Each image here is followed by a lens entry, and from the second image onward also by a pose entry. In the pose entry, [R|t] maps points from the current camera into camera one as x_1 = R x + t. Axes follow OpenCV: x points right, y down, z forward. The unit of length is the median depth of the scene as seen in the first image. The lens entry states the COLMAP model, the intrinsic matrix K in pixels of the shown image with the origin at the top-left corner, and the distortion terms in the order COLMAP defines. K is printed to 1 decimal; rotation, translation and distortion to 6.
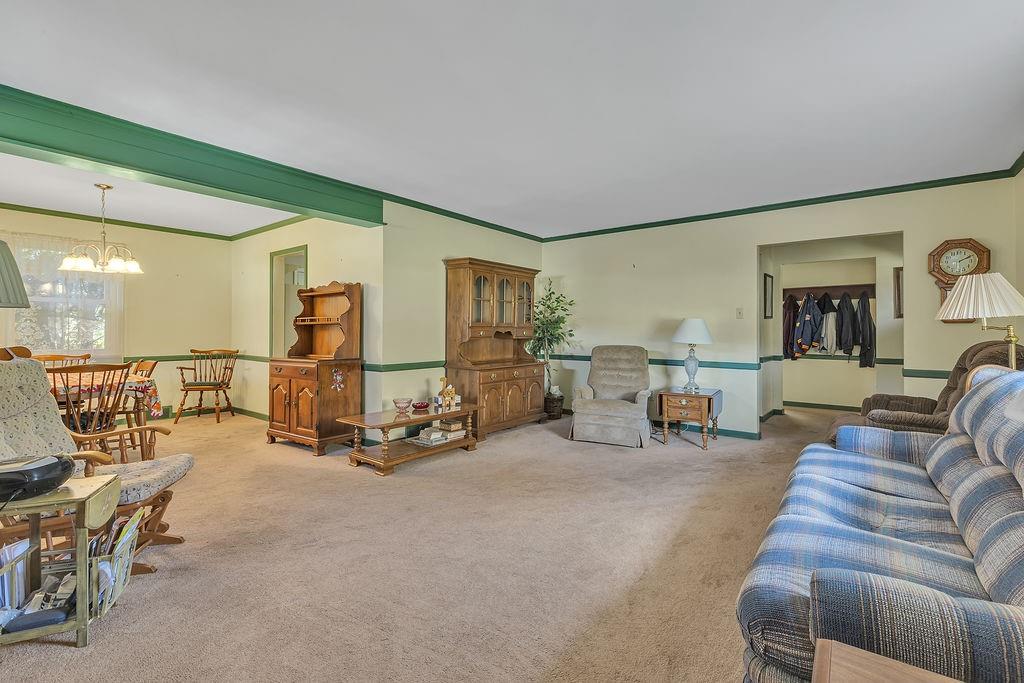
lens RADIAL K [[459.4, 0, 517.3], [0, 459.4, 338.8], [0, 0, 1]] dist [-0.000758, -0.000150]
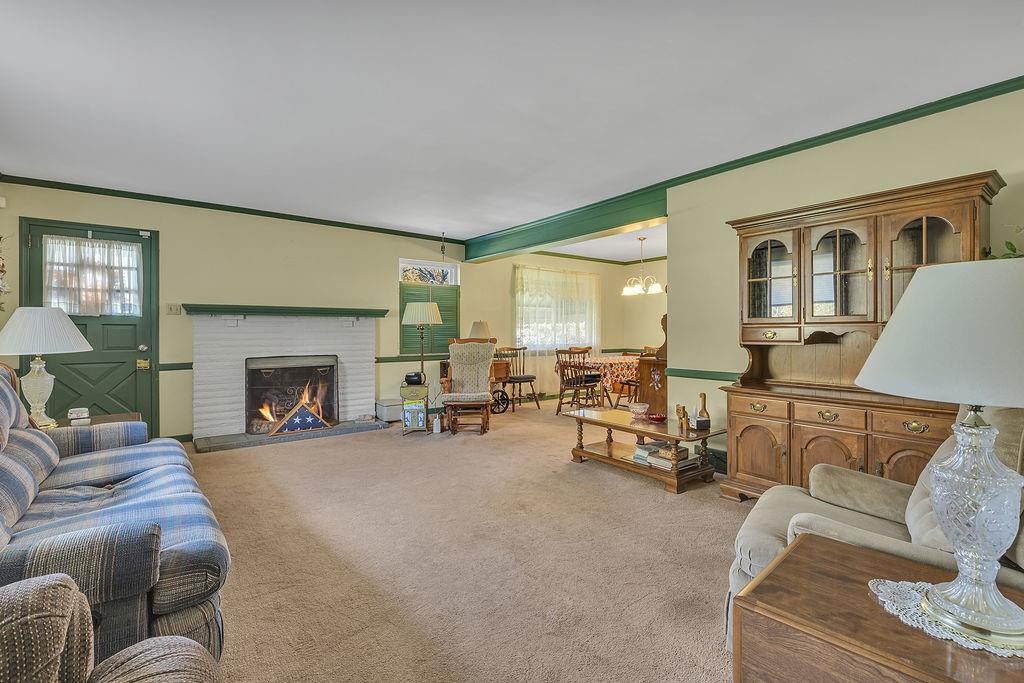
lens RADIAL K [[459.4, 0, 512.7], [0, 459.4, 335.6], [0, 0, 1]] dist [-0.000758, -0.000150]
pose [[-0.218577, 0.008637, -0.975781, 0.679972], [-0.004936, 0.999938, 0.009957, -0.016394], [0.975807, 0.006993, -0.218521, 0.904657]]
